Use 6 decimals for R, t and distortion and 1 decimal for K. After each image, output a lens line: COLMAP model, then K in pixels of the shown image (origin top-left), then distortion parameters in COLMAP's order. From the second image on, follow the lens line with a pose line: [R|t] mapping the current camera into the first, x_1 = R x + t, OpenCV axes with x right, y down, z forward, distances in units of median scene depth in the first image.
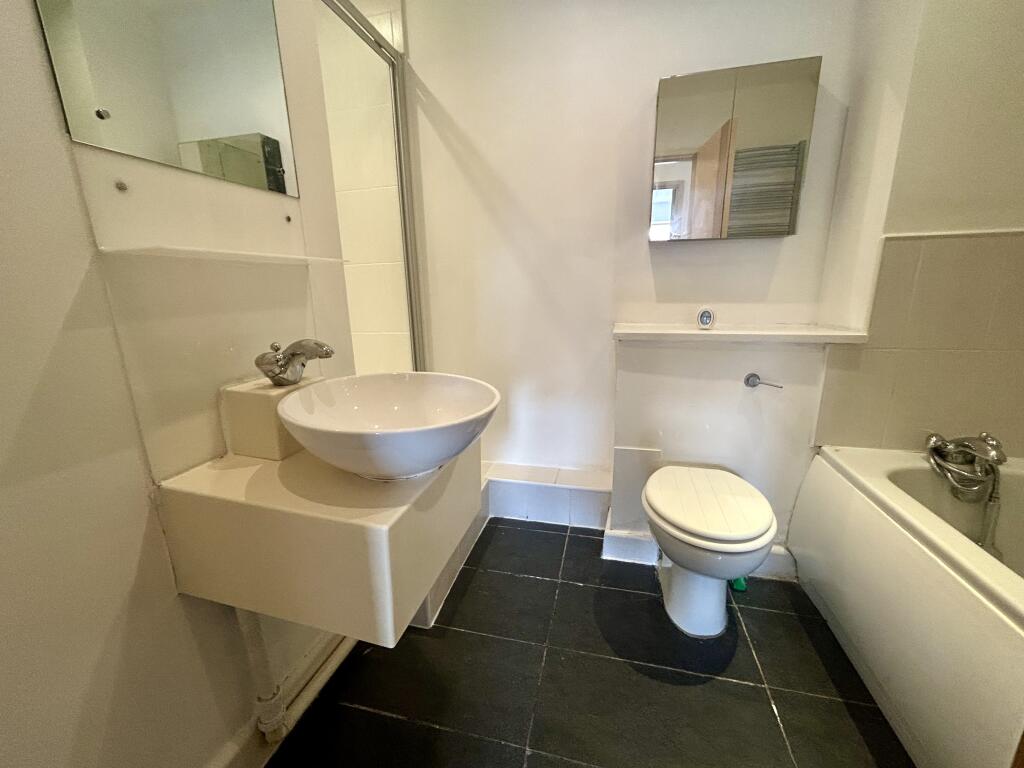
lens RADIAL K [[415.1, 0, 510.6], [0, 415.1, 388.8], [0, 0, 1]] dist [0.000159, -0.000068]
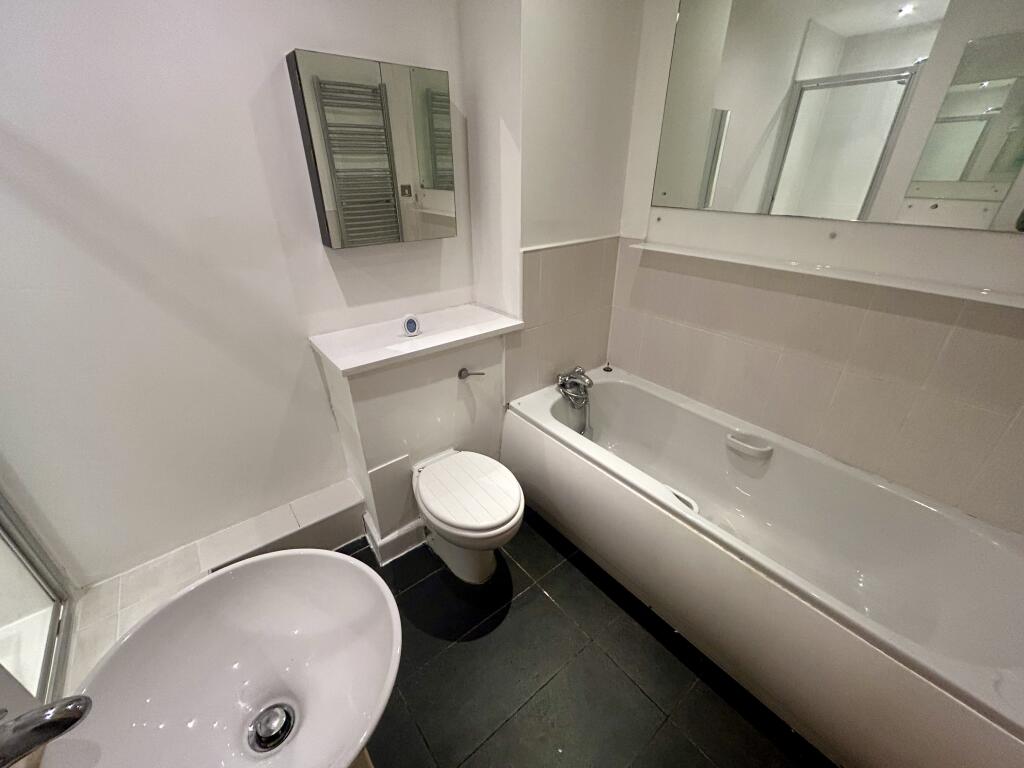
lens RADIAL K [[415.1, 0, 510.6], [0, 415.1, 388.8], [0, 0, 1]] dist [0.000159, -0.000068]
pose [[0.604980, -0.356141, 0.712154, -0.208894], [0.181346, 0.932518, 0.312288, -0.345859], [-0.775315, -0.059782, 0.628739, 0.153304]]
